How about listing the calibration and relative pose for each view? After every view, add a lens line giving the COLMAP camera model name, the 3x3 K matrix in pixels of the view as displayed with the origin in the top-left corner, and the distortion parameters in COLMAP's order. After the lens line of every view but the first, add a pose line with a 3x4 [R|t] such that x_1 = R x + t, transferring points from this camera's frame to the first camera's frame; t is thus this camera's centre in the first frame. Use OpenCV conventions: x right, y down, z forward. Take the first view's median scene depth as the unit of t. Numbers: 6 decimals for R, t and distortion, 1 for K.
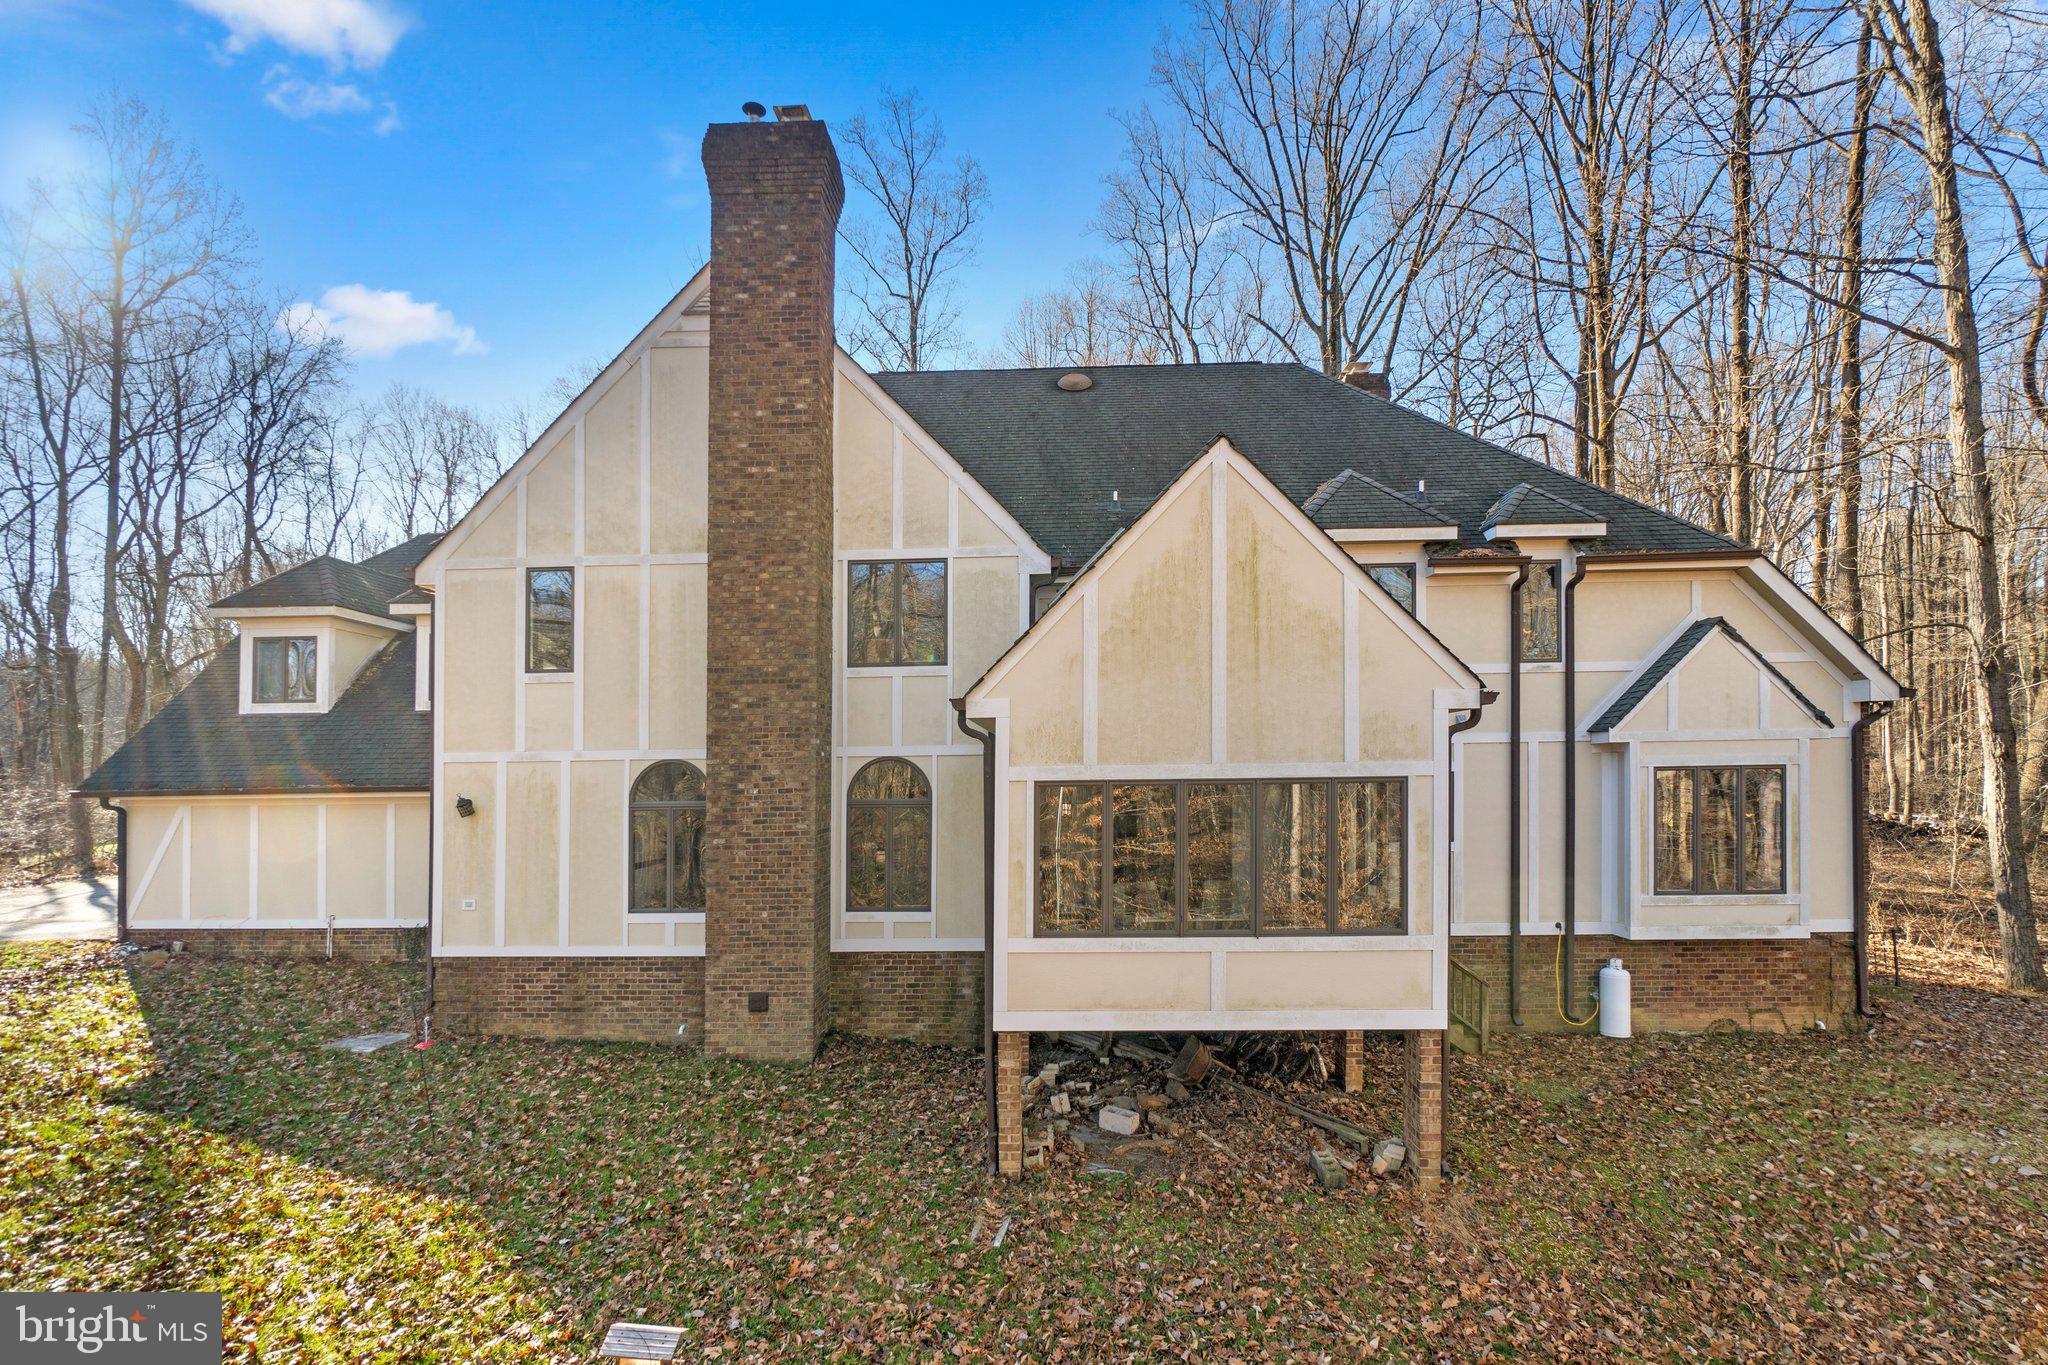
lens RADIAL K [[955.1, 0, 1063.0], [0, 955.1, 764.0], [0, 0, 1]] dist [-0.007615, -0.000637]
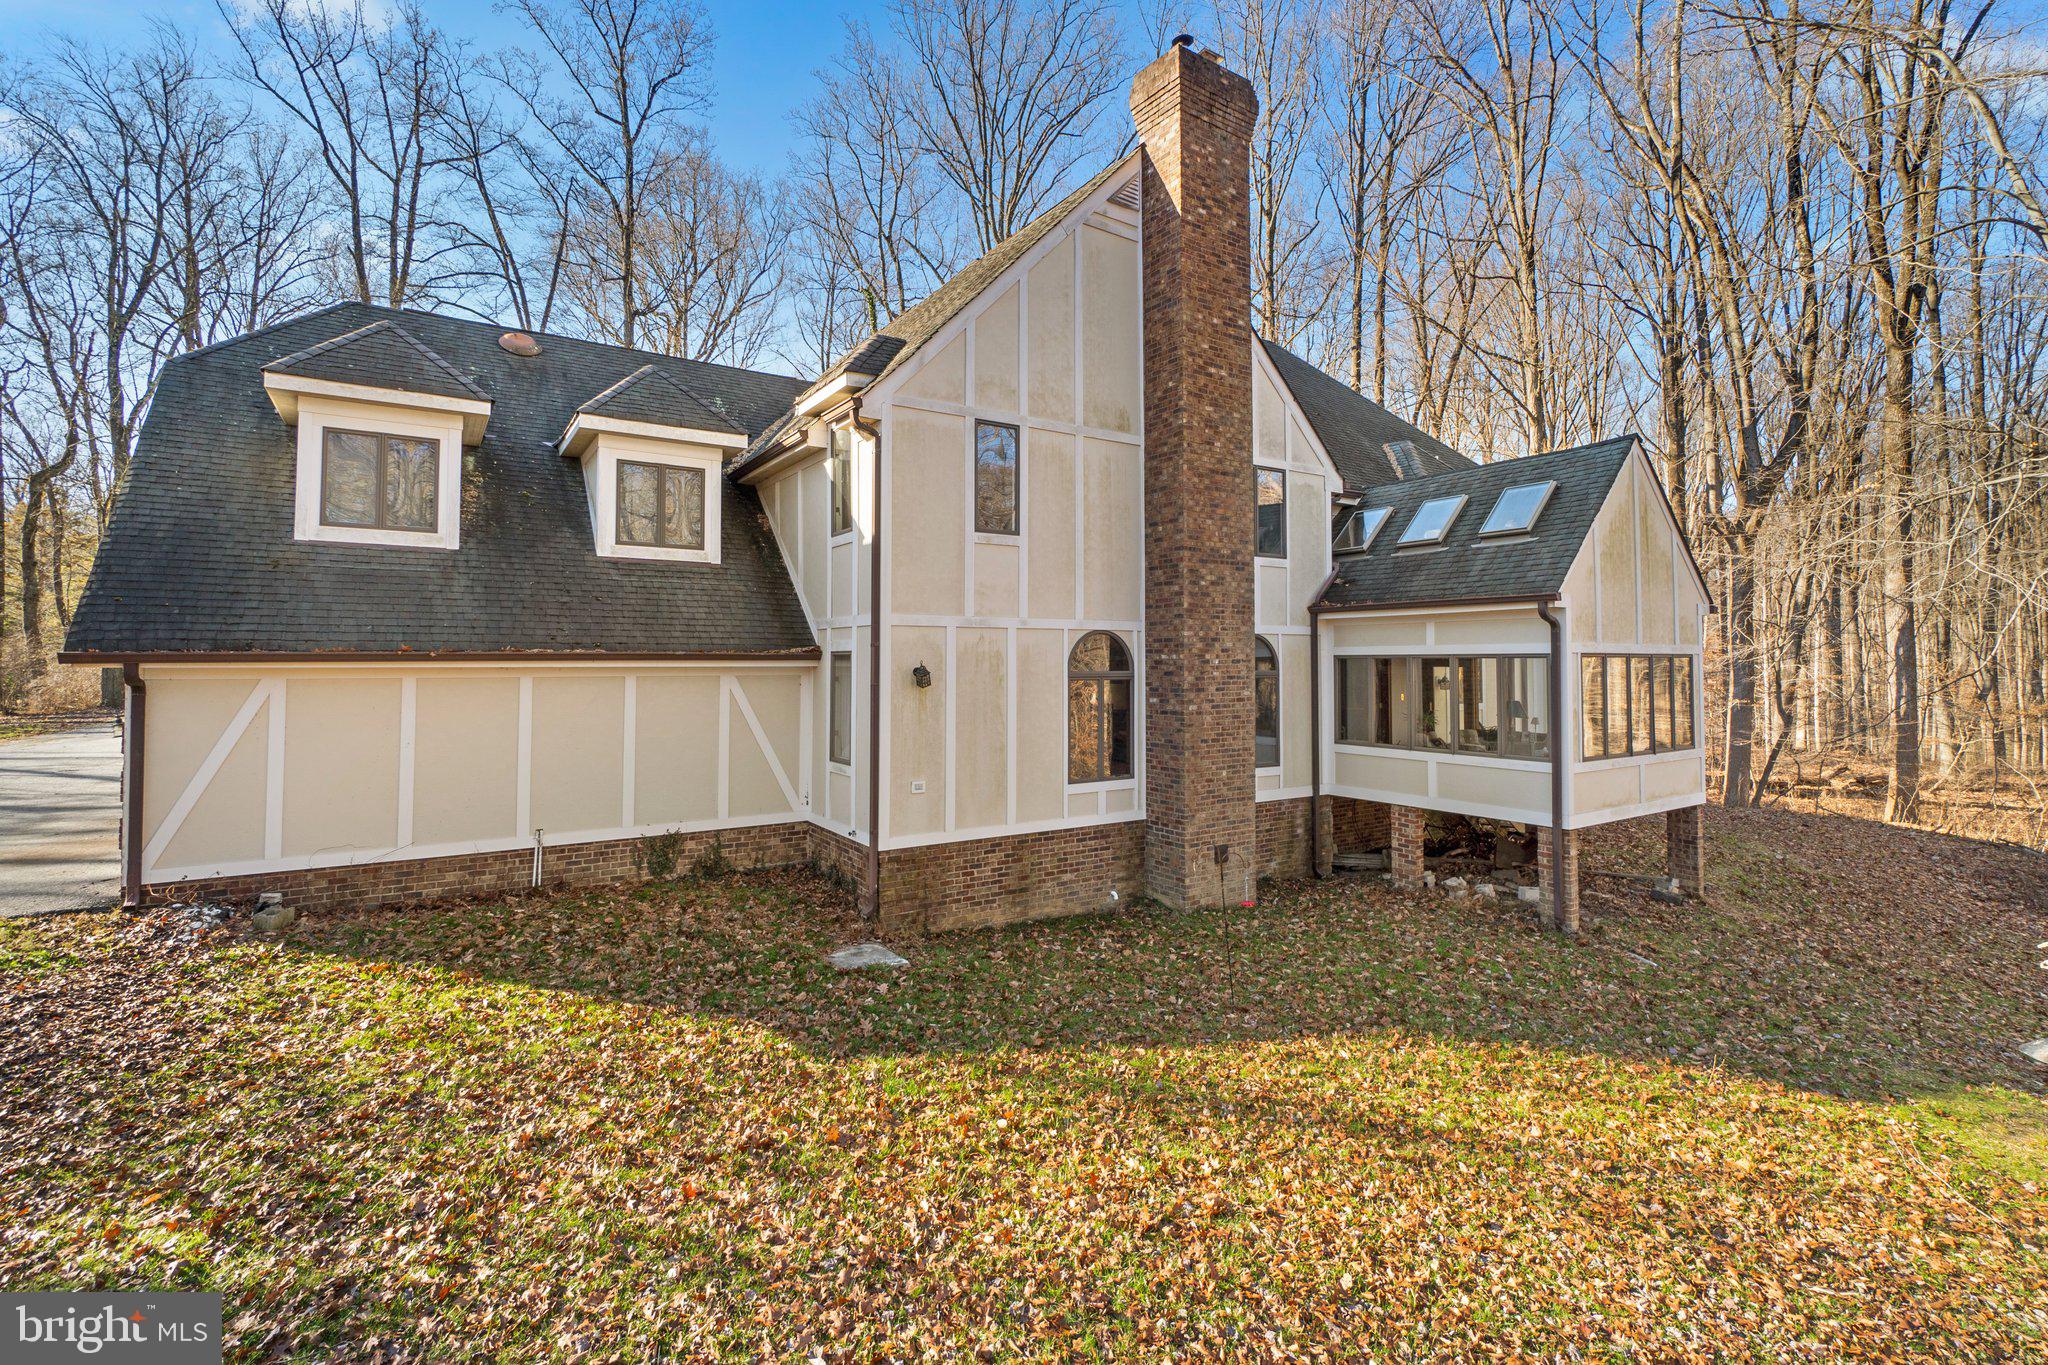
lens RADIAL K [[925.5, 0, 1024.8], [0, 925.5, 636.2], [0, 0, 1]] dist [0.001018, 0.000211]
pose [[0.813246, 0.029071, 0.581193, -0.983996], [-0.014301, 0.999448, -0.029981, 0.030435], [-0.581744, 0.016071, 0.813213, 0.228659]]
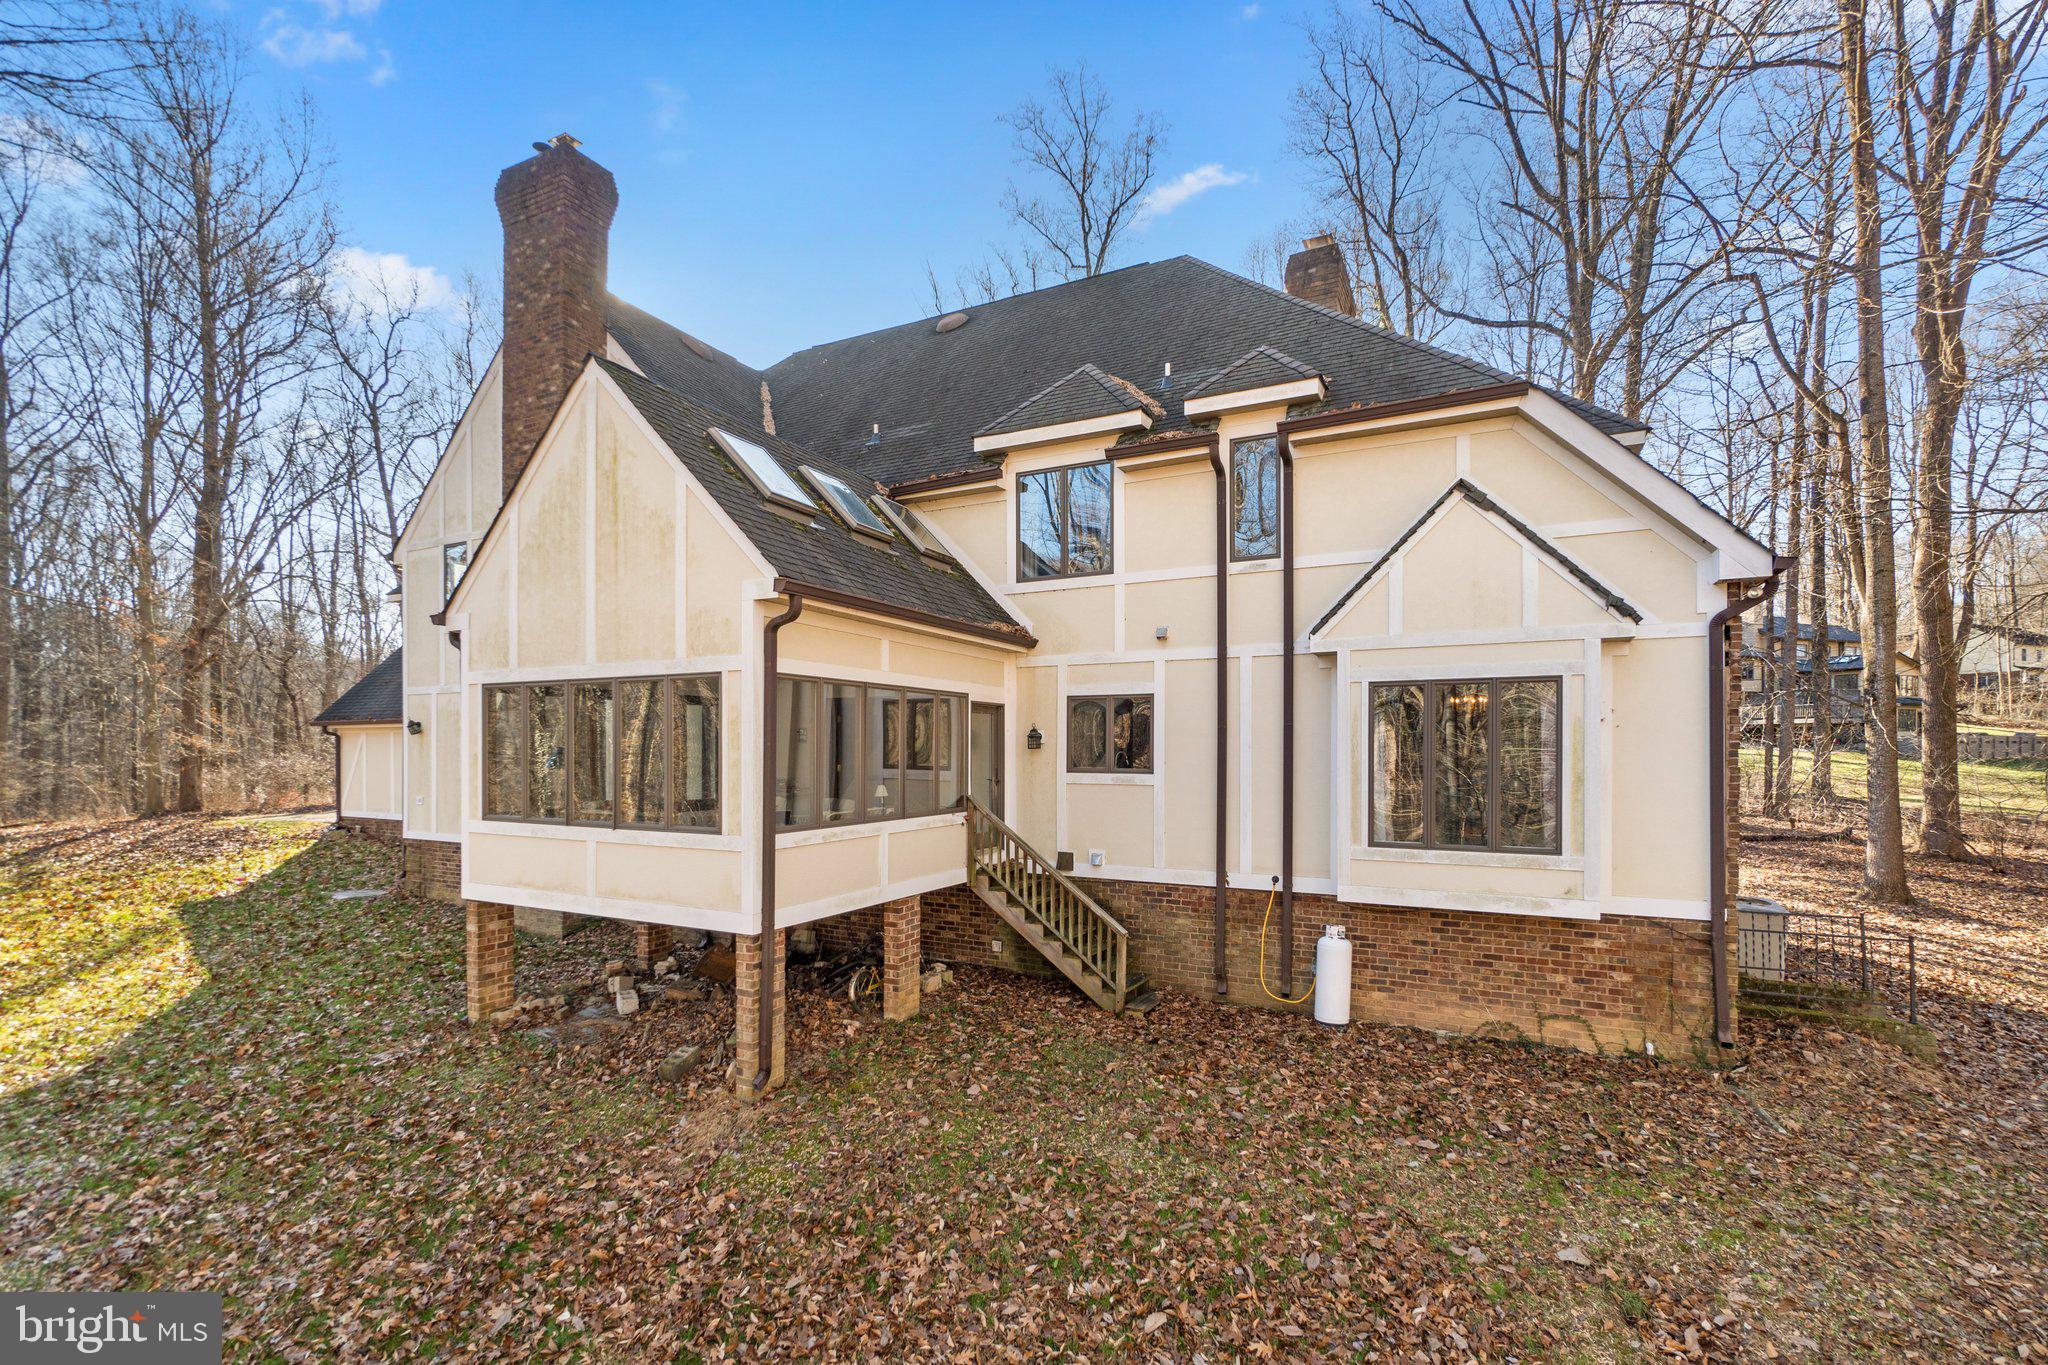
lens RADIAL K [[955.1, 0, 1063.0], [0, 955.1, 764.0], [0, 0, 1]] dist [-0.007615, -0.000637]
pose [[0.896424, 0.017939, -0.442835, 0.741767], [-0.010205, 0.999751, 0.019842, 0.057065], [0.443081, -0.013268, 0.896384, 0.186381]]
